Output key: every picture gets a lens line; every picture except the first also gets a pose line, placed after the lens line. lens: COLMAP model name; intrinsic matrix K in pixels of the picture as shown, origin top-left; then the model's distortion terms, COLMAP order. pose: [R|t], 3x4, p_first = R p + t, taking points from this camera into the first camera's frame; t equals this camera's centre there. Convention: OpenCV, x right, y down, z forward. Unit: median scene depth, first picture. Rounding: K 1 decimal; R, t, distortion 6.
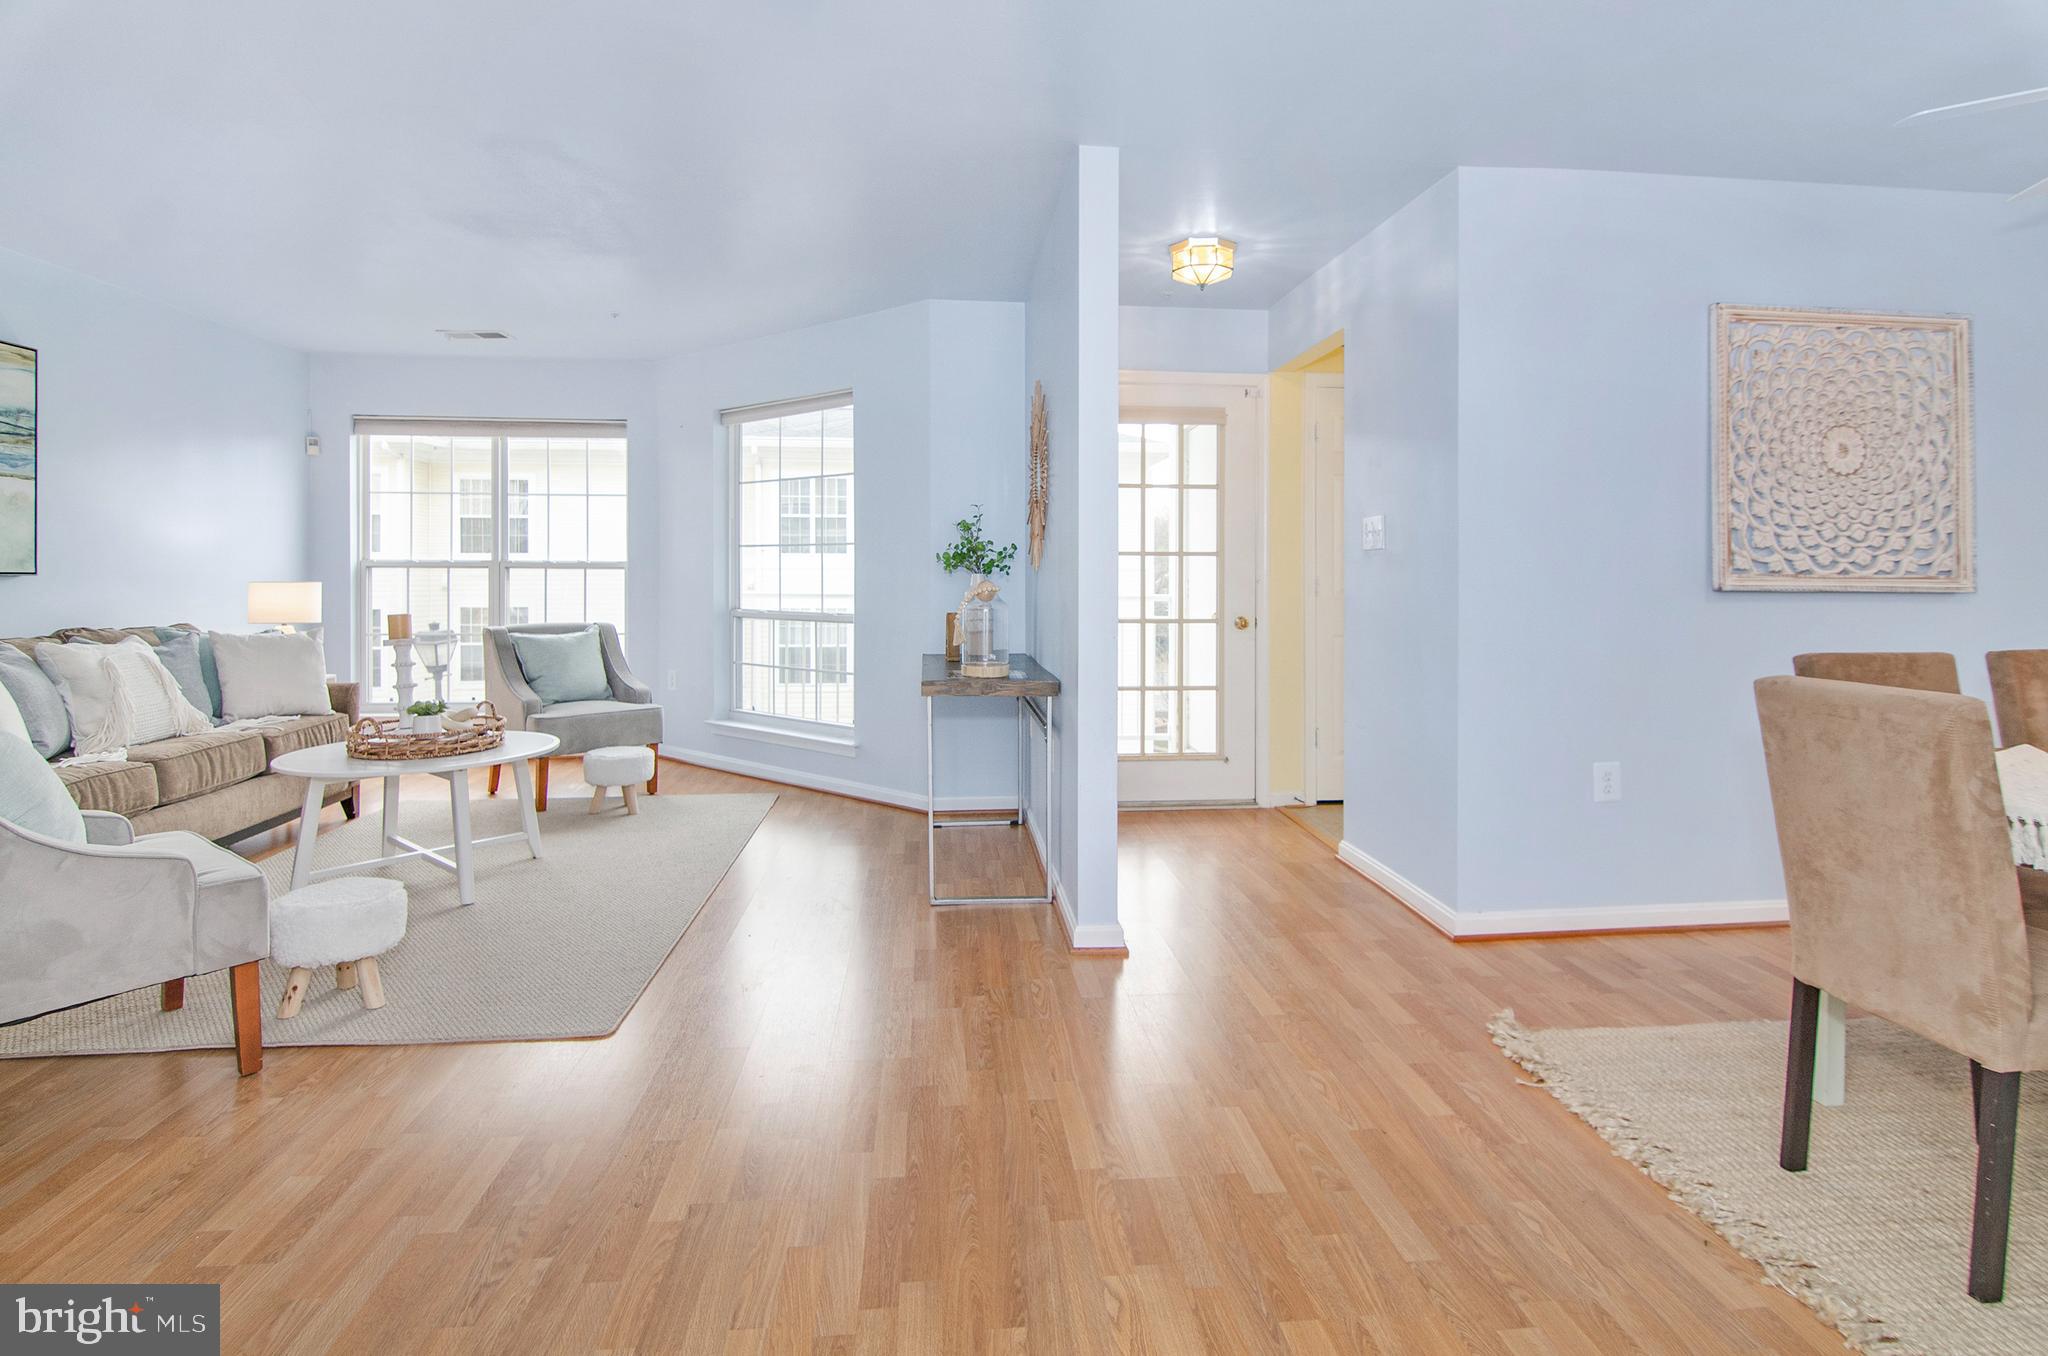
lens RADIAL K [[999.0, 0, 1042.9], [0, 999.0, 569.5], [0, 0, 1]] dist [-0.009198, -0.000552]
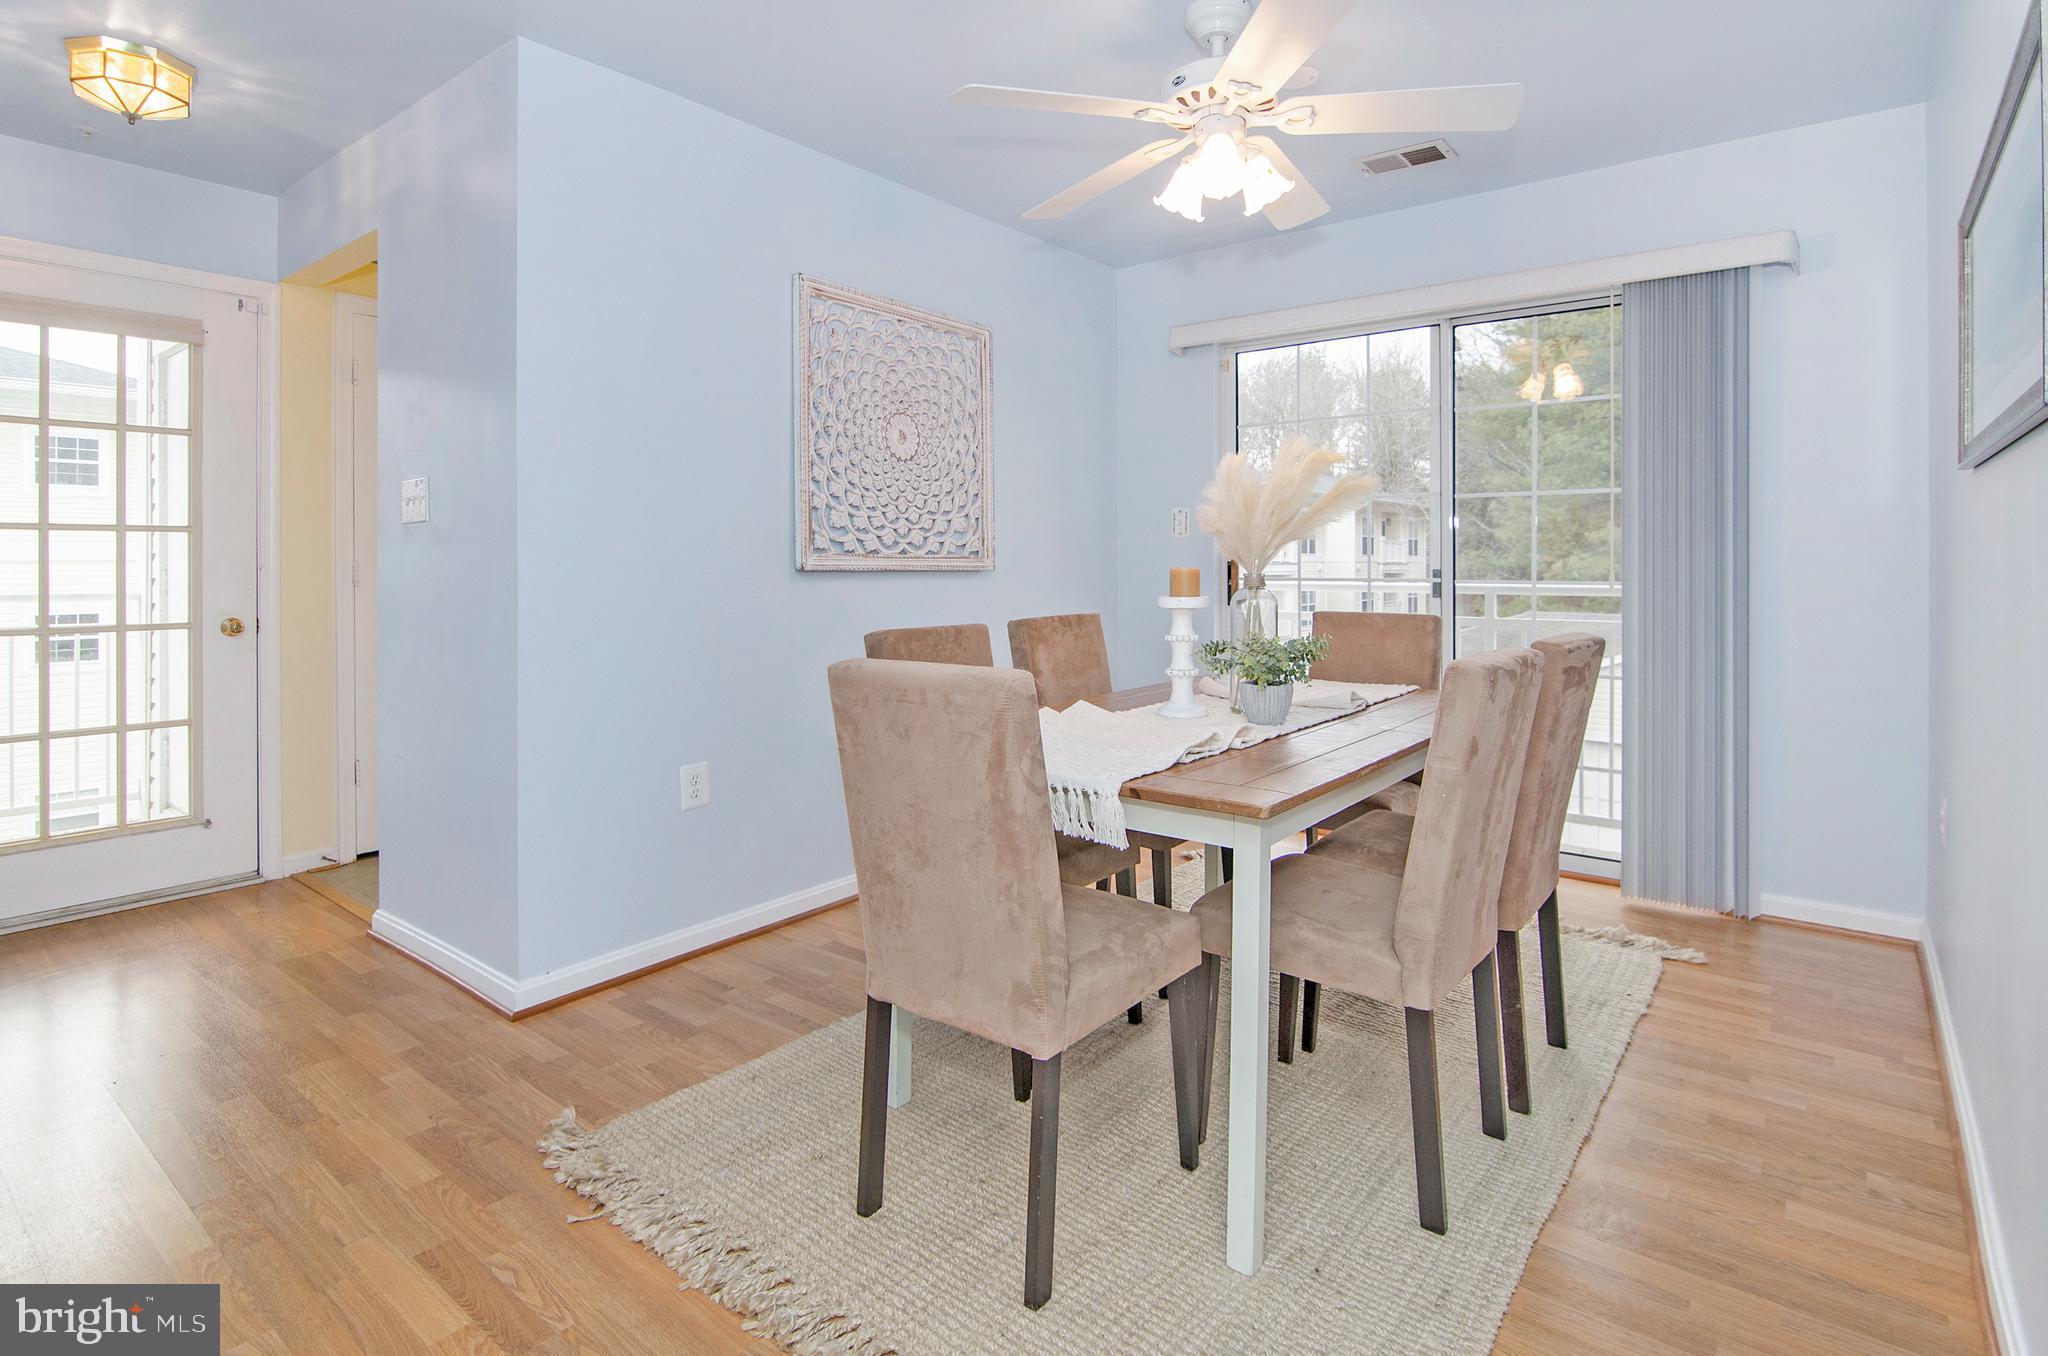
lens RADIAL K [[999.0, 0, 1042.9], [0, 999.0, 569.5], [0, 0, 1]] dist [-0.009198, -0.000552]
pose [[0.678392, -0.006438, 0.734672, 0.125309], [0.000816, 0.999968, 0.008009, 0.012572], [-0.734700, -0.004834, 0.678375, 0.167694]]
